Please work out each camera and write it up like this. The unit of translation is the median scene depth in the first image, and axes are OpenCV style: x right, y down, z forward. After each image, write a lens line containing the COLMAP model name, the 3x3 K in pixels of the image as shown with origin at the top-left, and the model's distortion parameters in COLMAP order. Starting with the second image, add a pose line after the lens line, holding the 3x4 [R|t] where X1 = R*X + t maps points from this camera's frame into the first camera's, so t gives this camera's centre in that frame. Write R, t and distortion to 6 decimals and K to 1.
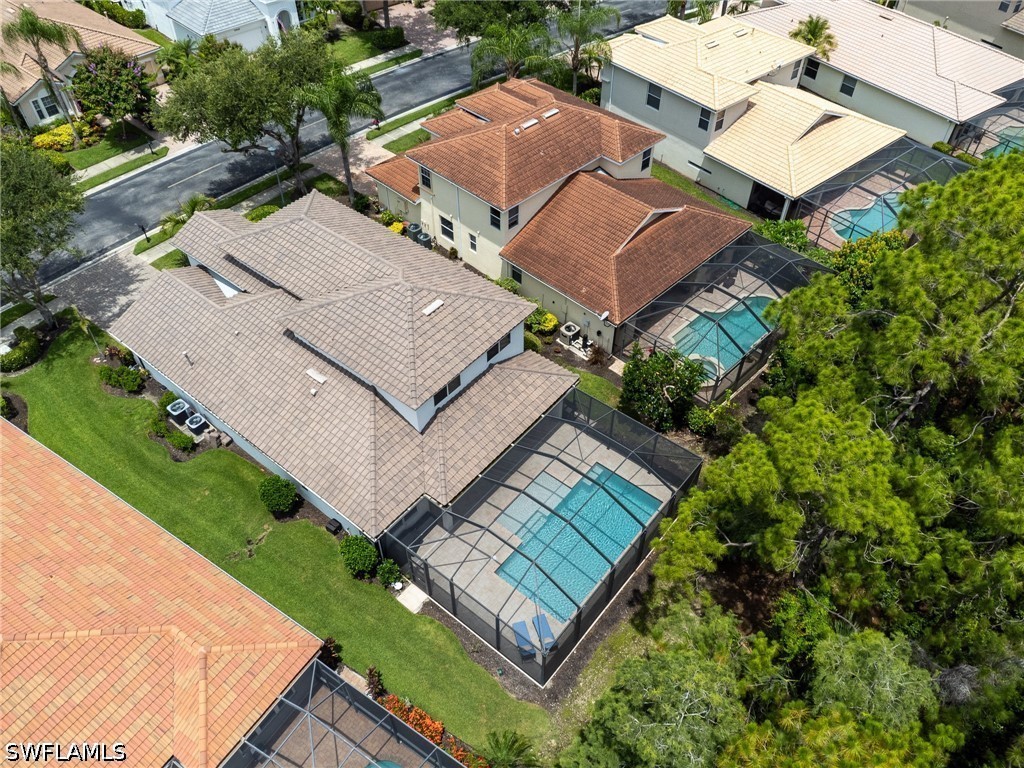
lens RADIAL K [[768.4, 0, 512.0], [0, 768.4, 384.0], [0, 0, 1]] dist [0.022192, 0.008793]
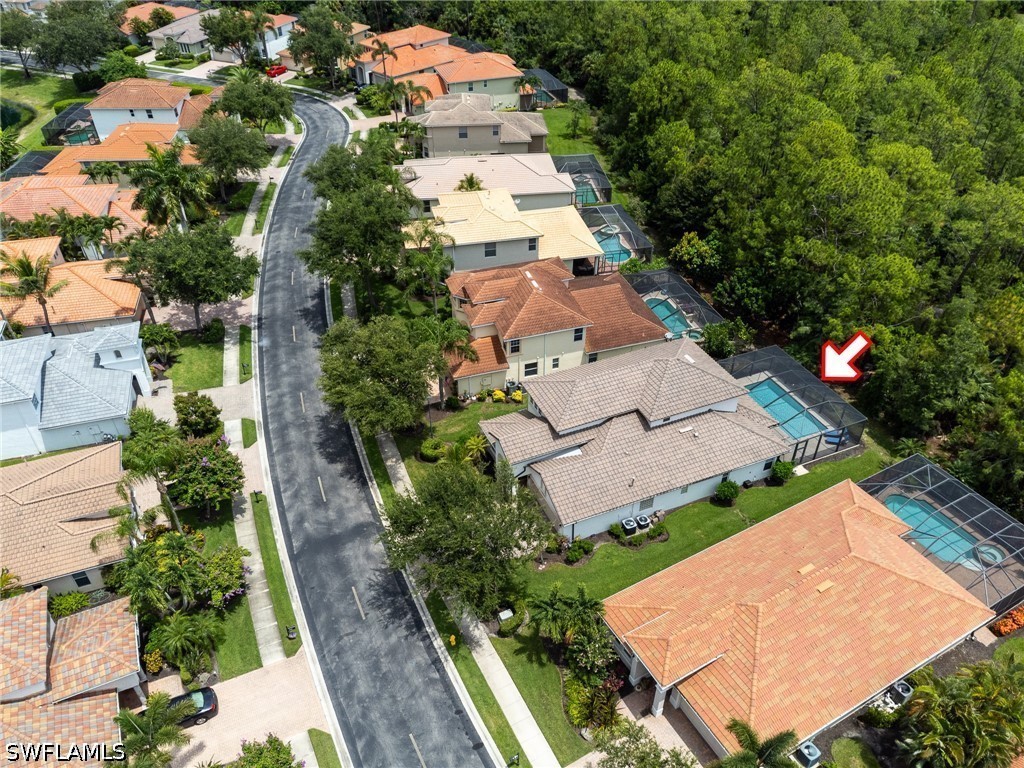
lens RADIAL K [[768.4, 0, 512.0], [0, 768.4, 384.0], [0, 0, 1]] dist [0.022192, 0.008793]
pose [[0.463316, -0.544602, 0.699105, -1.273071], [0.643279, 0.749283, 0.157372, -0.487210], [-0.609533, 0.376807, 0.697486, 0.022436]]
